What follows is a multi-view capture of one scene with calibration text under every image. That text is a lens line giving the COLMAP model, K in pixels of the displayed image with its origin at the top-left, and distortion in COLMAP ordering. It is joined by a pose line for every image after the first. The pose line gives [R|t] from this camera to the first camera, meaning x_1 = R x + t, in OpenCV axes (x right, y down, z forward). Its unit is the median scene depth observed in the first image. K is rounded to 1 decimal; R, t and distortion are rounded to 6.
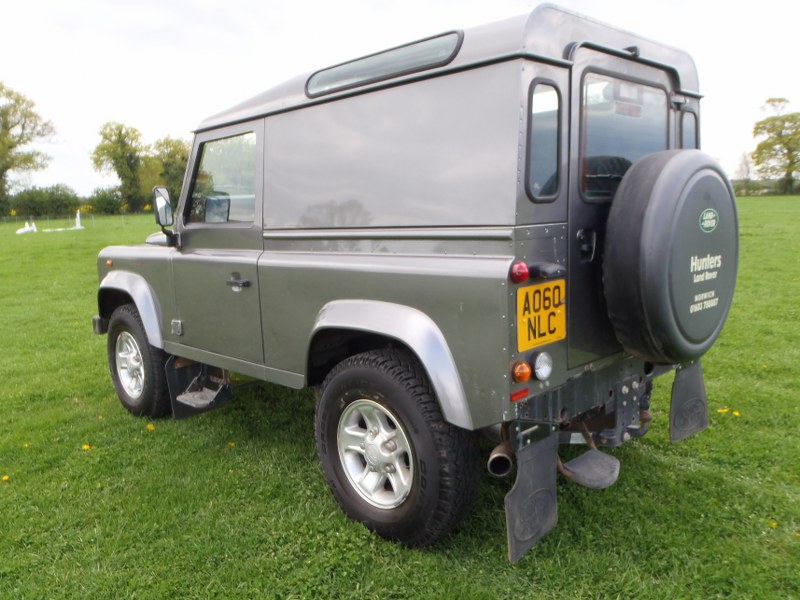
lens RADIAL K [[664.3, 0, 400.0], [0, 664.3, 300.0], [0, 0, 1]] dist [-0.076105, -0.003504]
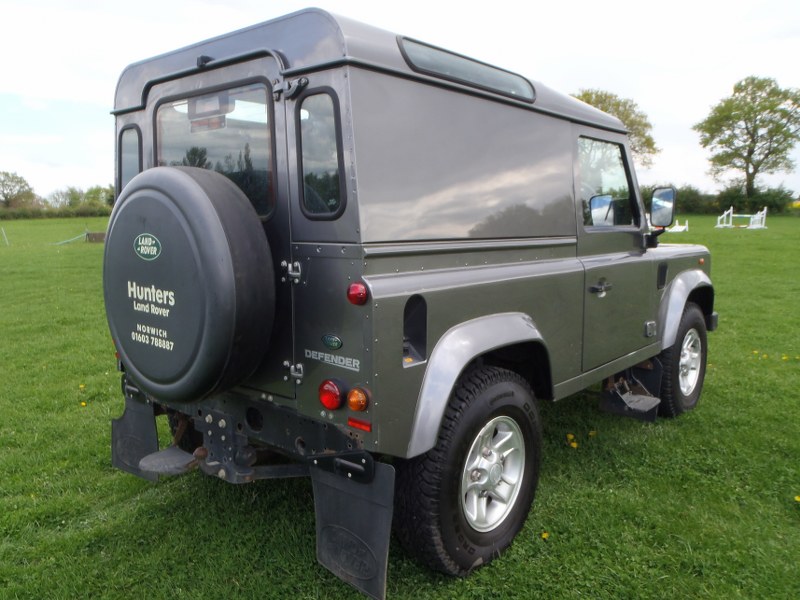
lens RADIAL K [[655.7, 0, 404.5], [0, 655.7, 302.3], [0, 0, 1]] dist [-0.041416, 0.005520]
pose [[0.097862, 0.164870, -0.981448, 0.803701], [-0.137256, 0.978994, 0.150772, -0.132730], [0.985689, 0.119955, 0.118436, 0.722303]]
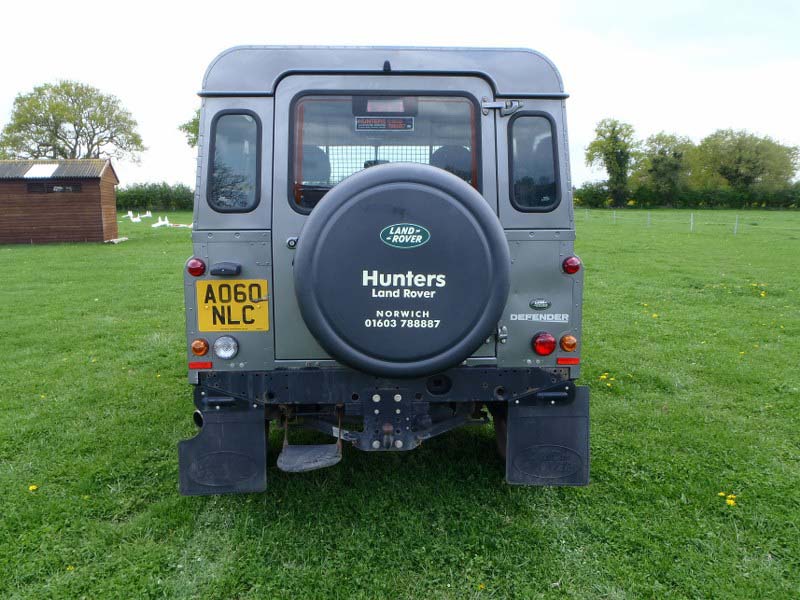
lens RADIAL K [[664.3, 0, 400.0], [0, 664.3, 300.0], [0, 0, 1]] dist [-0.076105, -0.003504]
pose [[0.753651, 0.120749, -0.646089, 0.641022], [-0.116538, 0.991954, 0.049449, -0.043669], [0.646861, 0.038027, 0.761659, 0.148700]]
